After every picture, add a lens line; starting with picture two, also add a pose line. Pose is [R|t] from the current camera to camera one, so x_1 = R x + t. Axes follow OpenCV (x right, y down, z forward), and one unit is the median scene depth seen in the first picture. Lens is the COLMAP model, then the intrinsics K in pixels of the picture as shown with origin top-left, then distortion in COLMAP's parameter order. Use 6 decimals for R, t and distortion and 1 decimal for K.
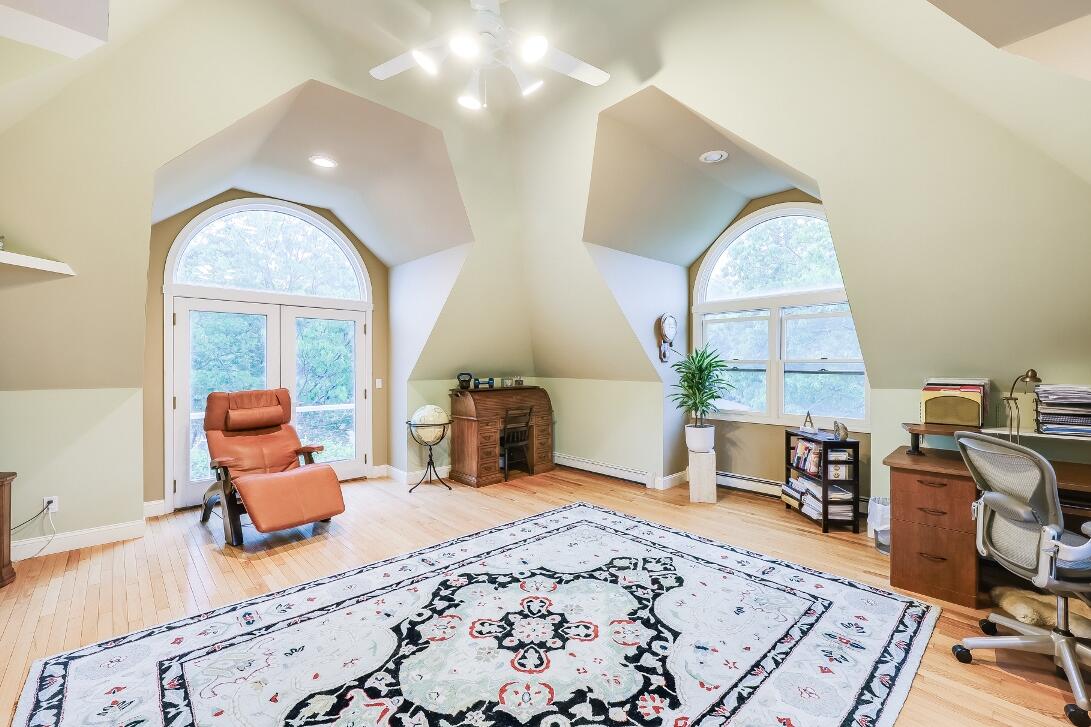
lens RADIAL K [[453.1, 0, 528.0], [0, 453.1, 375.4], [0, 0, 1]] dist [0.000379, 0.000466]
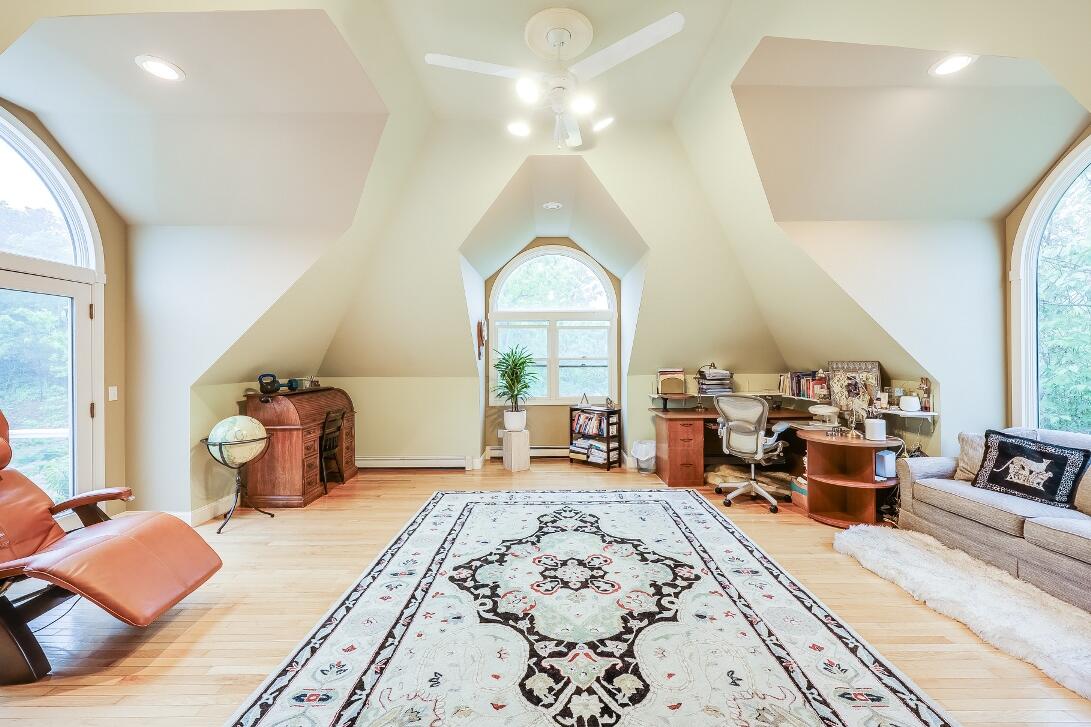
lens RADIAL K [[453.1, 0, 534.9], [0, 453.1, 364.8], [0, 0, 1]] dist [0.000379, 0.000466]
pose [[0.683286, -0.010528, 0.730075, -0.772526], [0.026704, 0.999587, -0.010579, 0.002490], [-0.729662, 0.026725, 0.683285, 0.174093]]
